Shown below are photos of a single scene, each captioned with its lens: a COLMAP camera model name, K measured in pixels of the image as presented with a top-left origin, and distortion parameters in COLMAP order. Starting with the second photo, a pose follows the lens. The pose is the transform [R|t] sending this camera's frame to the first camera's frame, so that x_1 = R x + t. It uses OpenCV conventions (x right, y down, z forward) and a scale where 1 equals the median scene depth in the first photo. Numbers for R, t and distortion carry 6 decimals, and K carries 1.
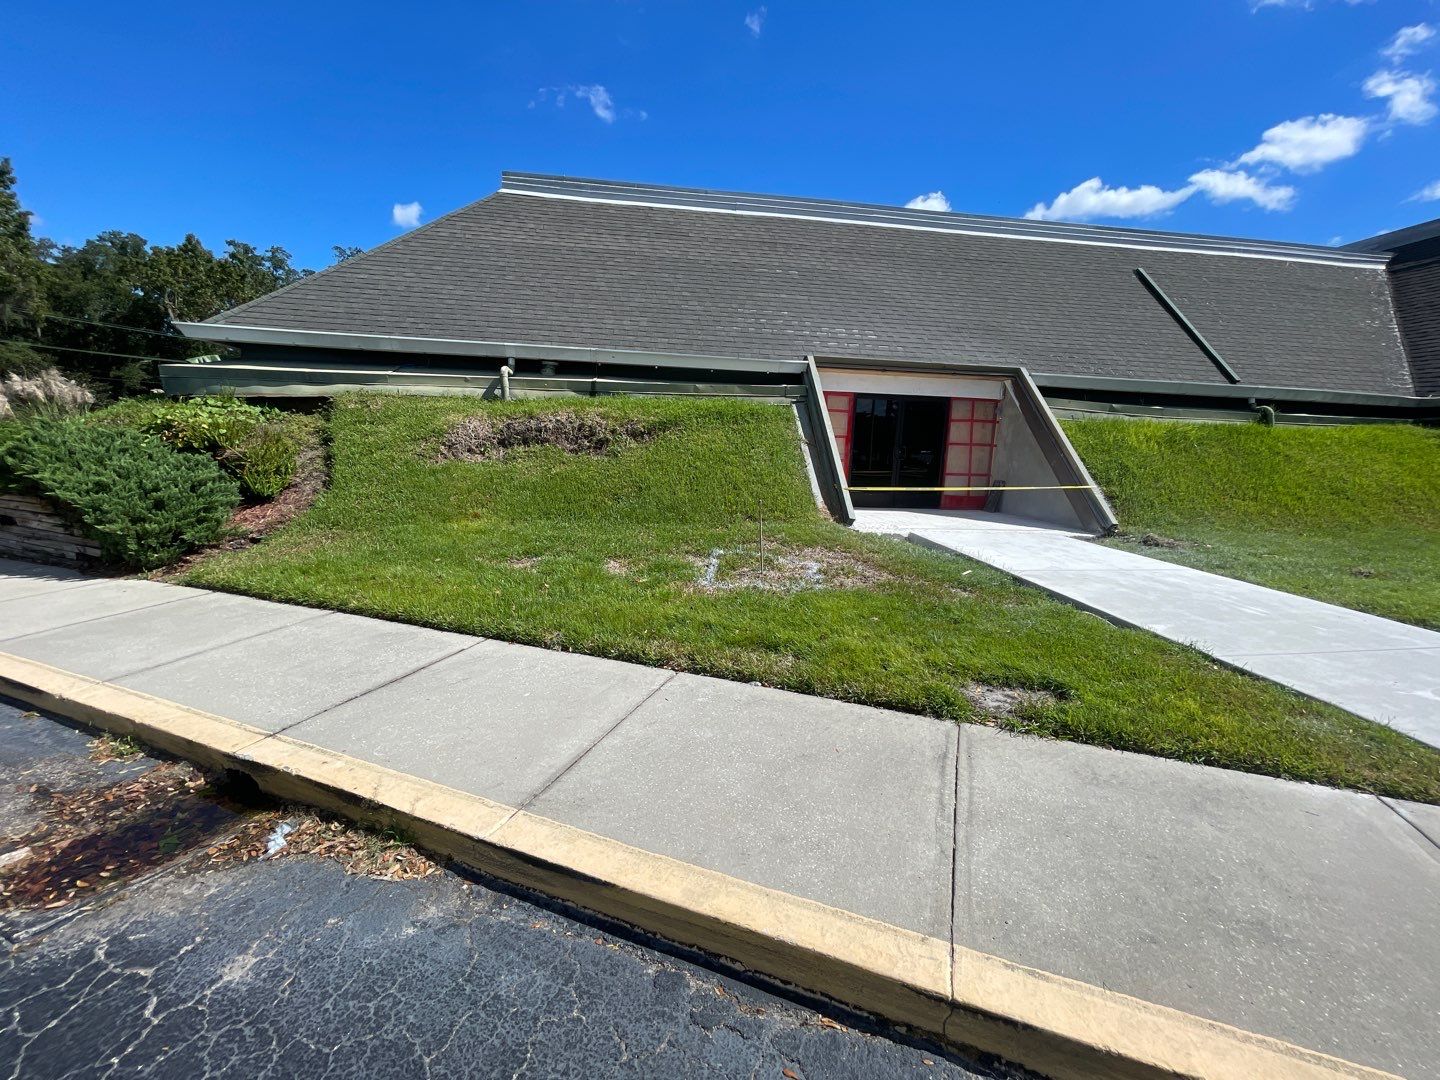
lens RADIAL K [[579.1, 0, 720.0], [0, 579.1, 540.0], [0, 0, 1]] dist [-0.006854, 0.000147]
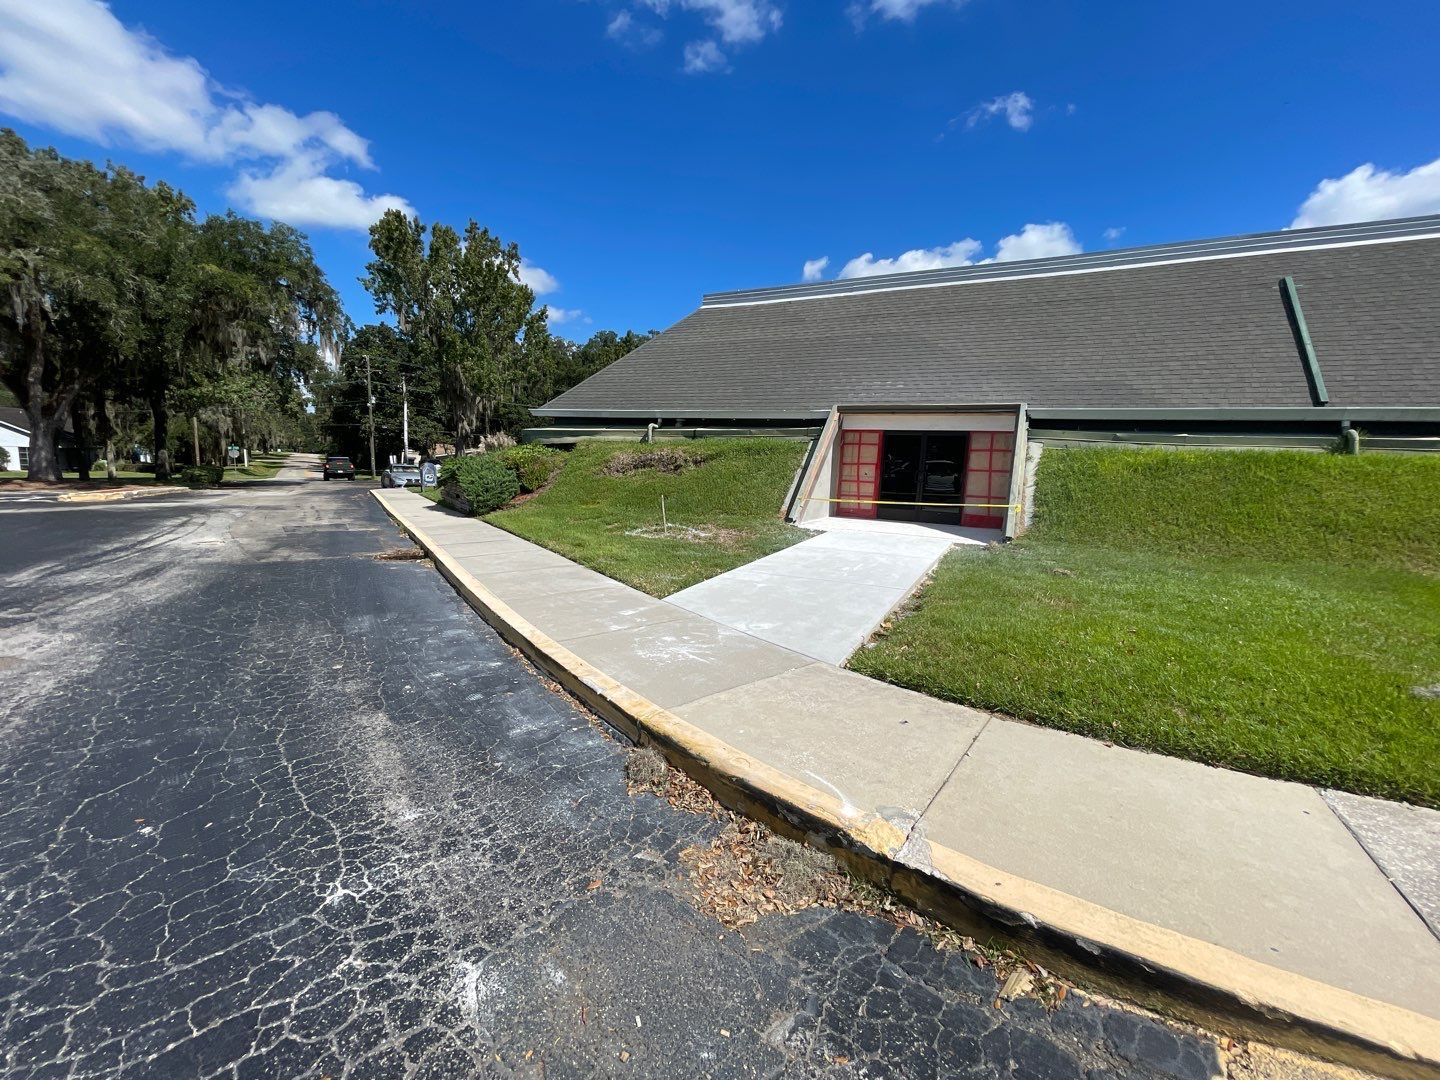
lens RADIAL K [[579.1, 0, 720.0], [0, 579.1, 540.0], [0, 0, 1]] dist [-0.006854, 0.000147]
pose [[0.818600, 0.075429, -0.569390, 0.763559], [-0.104755, 0.994319, -0.018884, 0.055702], [0.564731, 0.075104, 0.821851, -0.269543]]
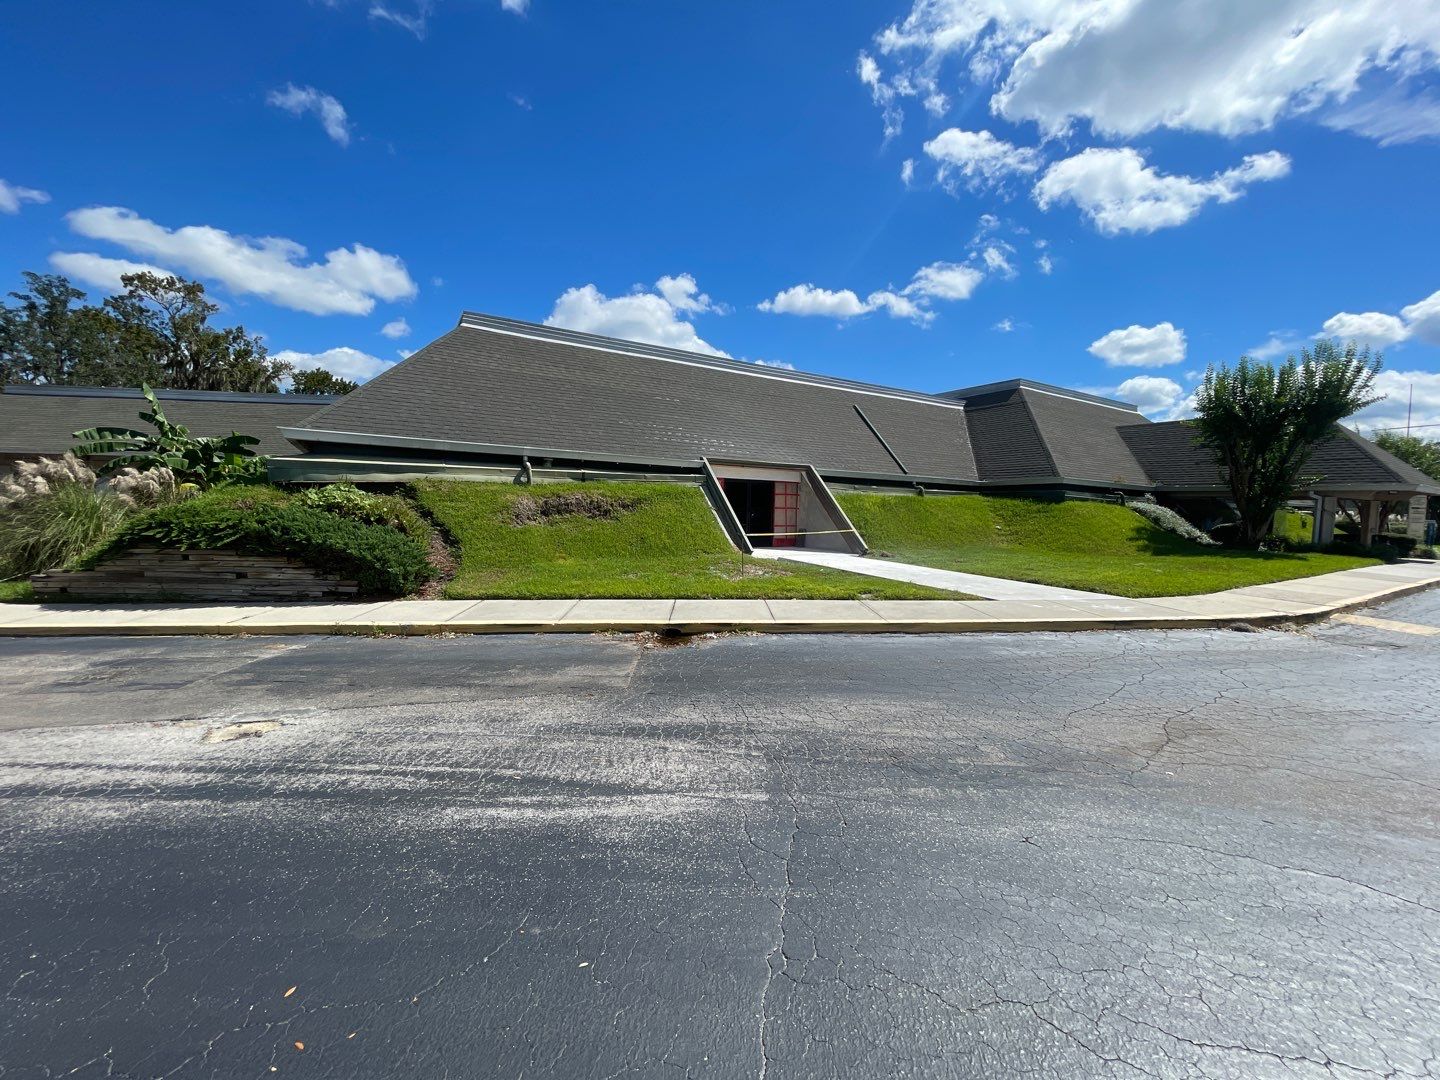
lens RADIAL K [[579.1, 0, 720.0], [0, 579.1, 540.0], [0, 0, 1]] dist [-0.006854, 0.000147]
pose [[0.913615, -0.035303, 0.405045, -0.500535], [0.073260, 0.994211, -0.078592, 0.053820], [-0.399926, 0.101477, 0.910913, -0.525721]]
